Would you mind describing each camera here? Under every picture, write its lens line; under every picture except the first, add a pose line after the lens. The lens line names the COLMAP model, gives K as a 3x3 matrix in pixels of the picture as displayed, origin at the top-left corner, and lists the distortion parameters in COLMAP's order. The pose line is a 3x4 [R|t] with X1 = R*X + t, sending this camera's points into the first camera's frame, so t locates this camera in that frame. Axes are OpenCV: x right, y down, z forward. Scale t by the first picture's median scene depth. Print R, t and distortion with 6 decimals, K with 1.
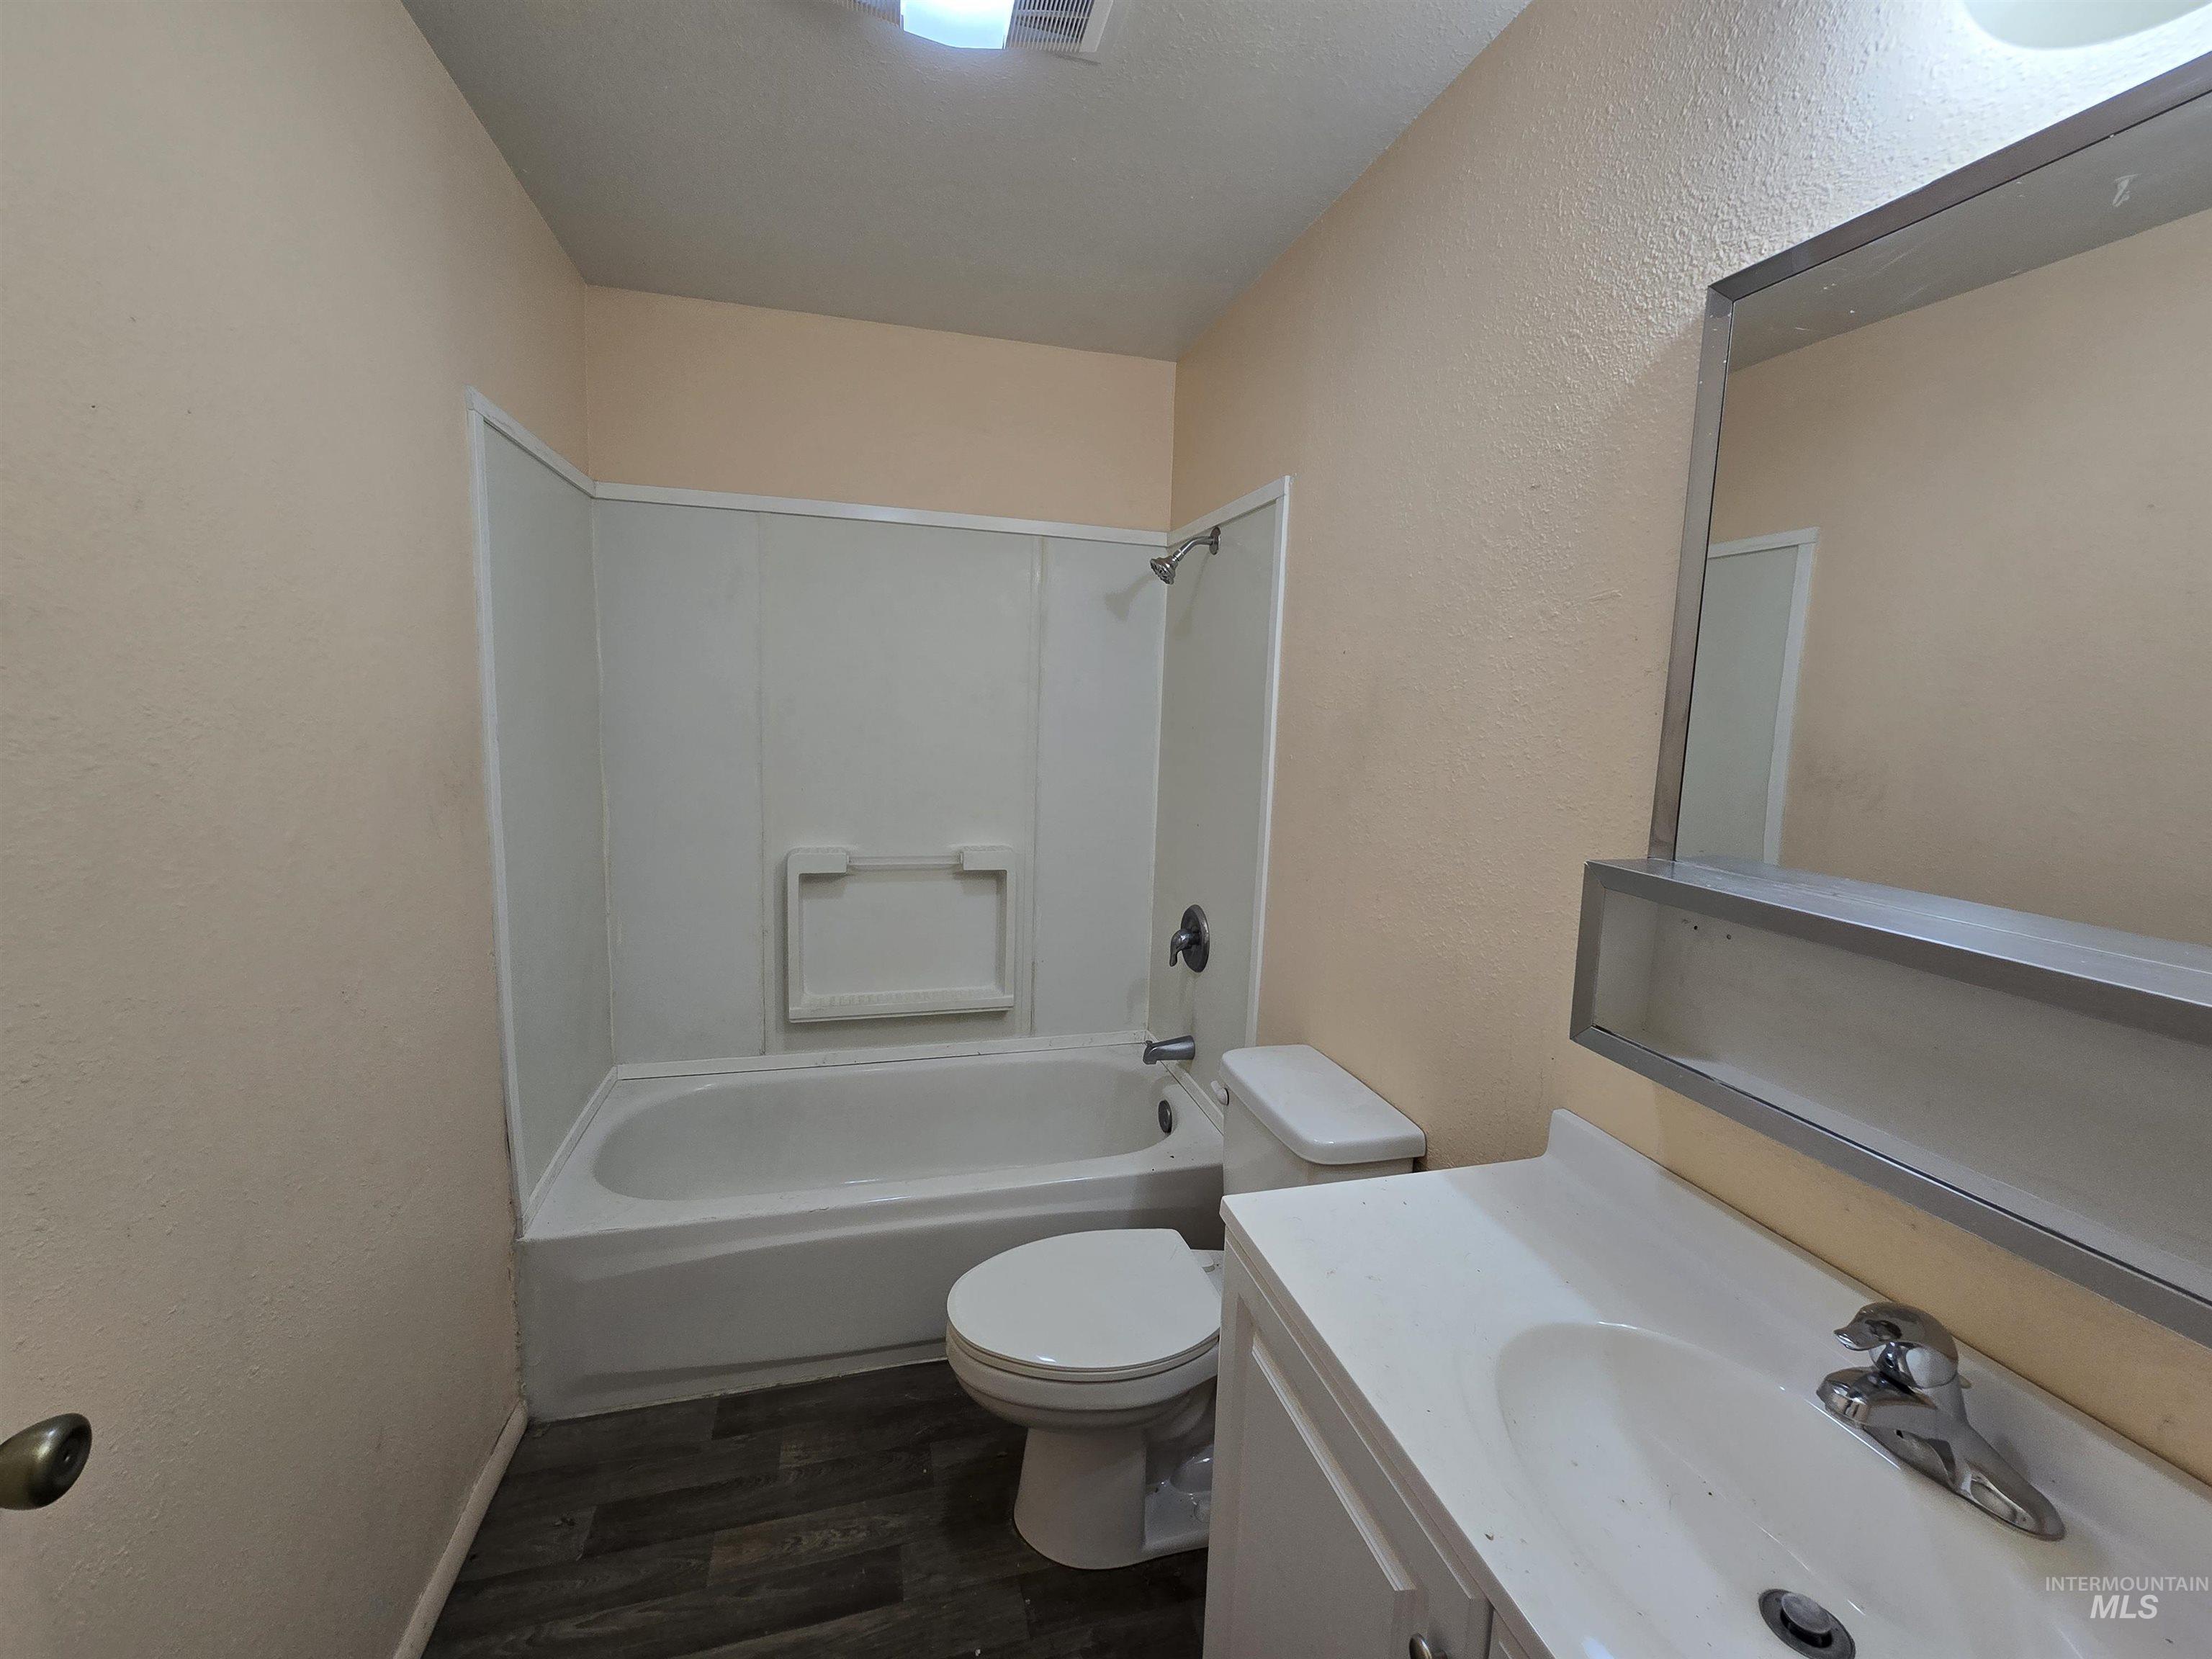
lens RADIAL K [[905.1, 0, 1104.5], [0, 905.1, 825.5], [0, 0, 1]] dist [-0.005828, 0.001713]
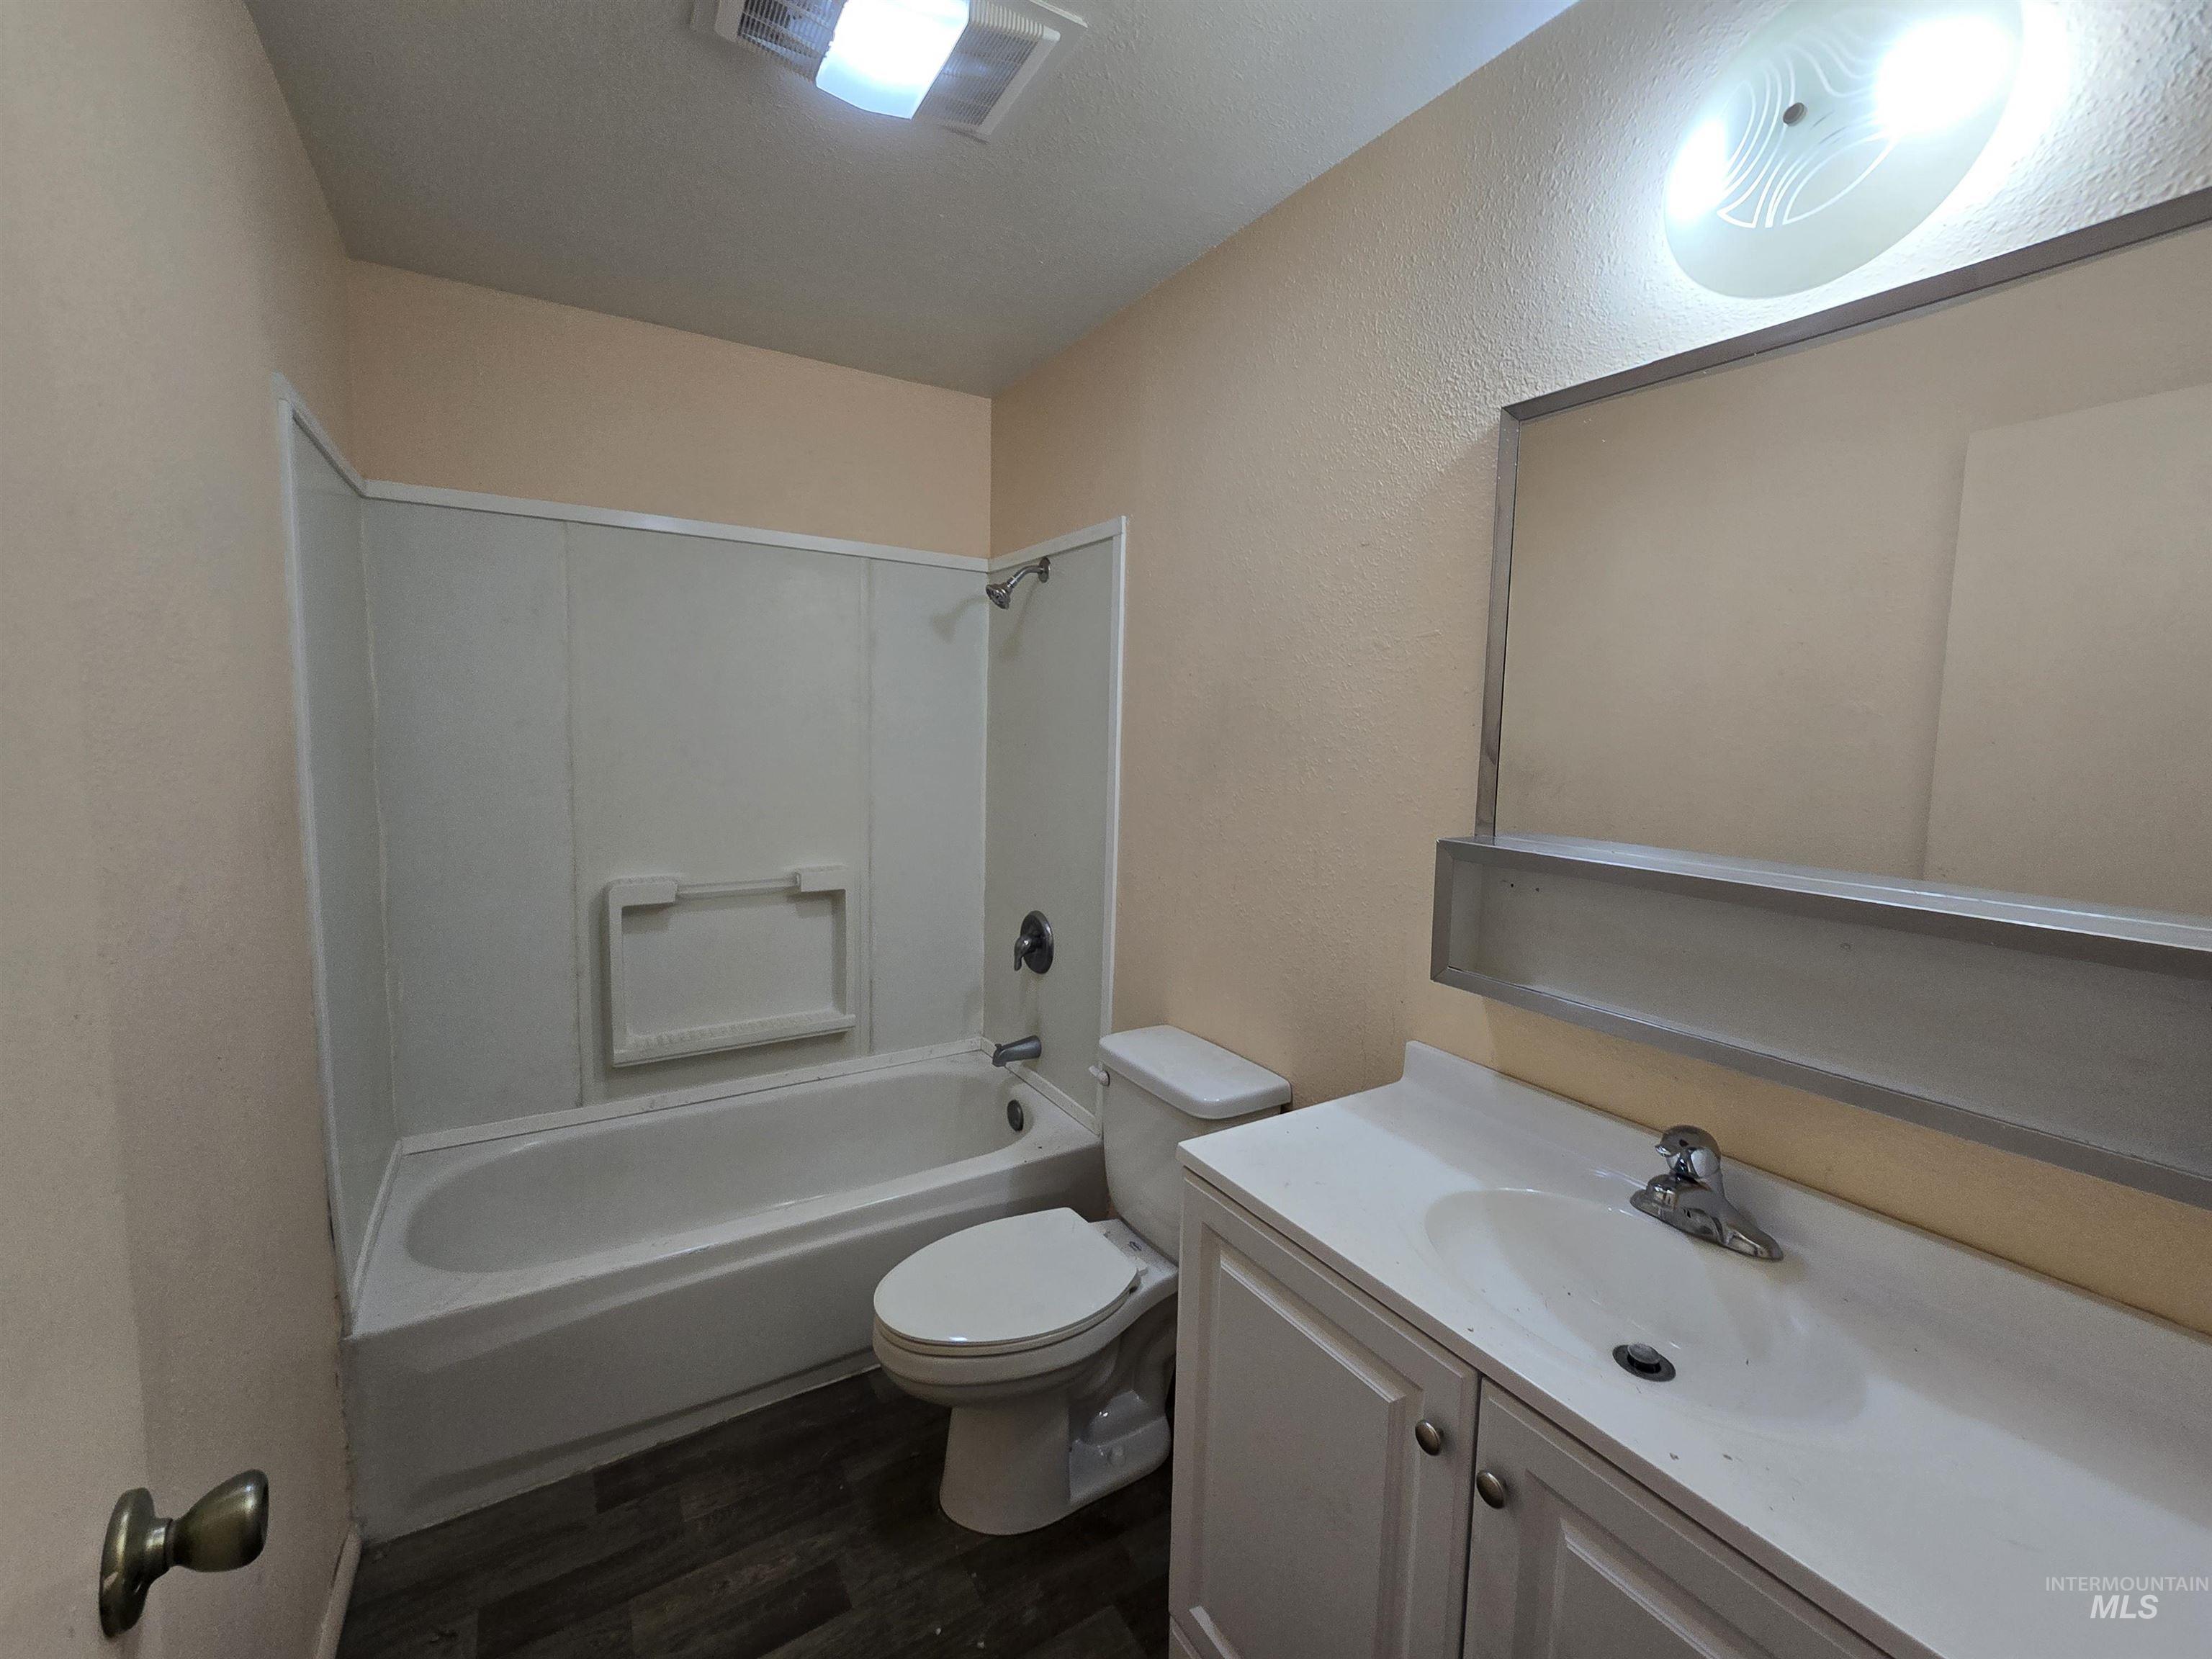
lens RADIAL K [[905.1, 0, 1109.9], [0, 905.1, 826.1], [0, 0, 1]] dist [-0.005828, 0.001713]
pose [[0.958025, -0.042908, 0.283457, -0.174498], [0.048064, 0.998781, -0.011256, 0.007787], [-0.282628, 0.024408, 0.958919, -0.065936]]
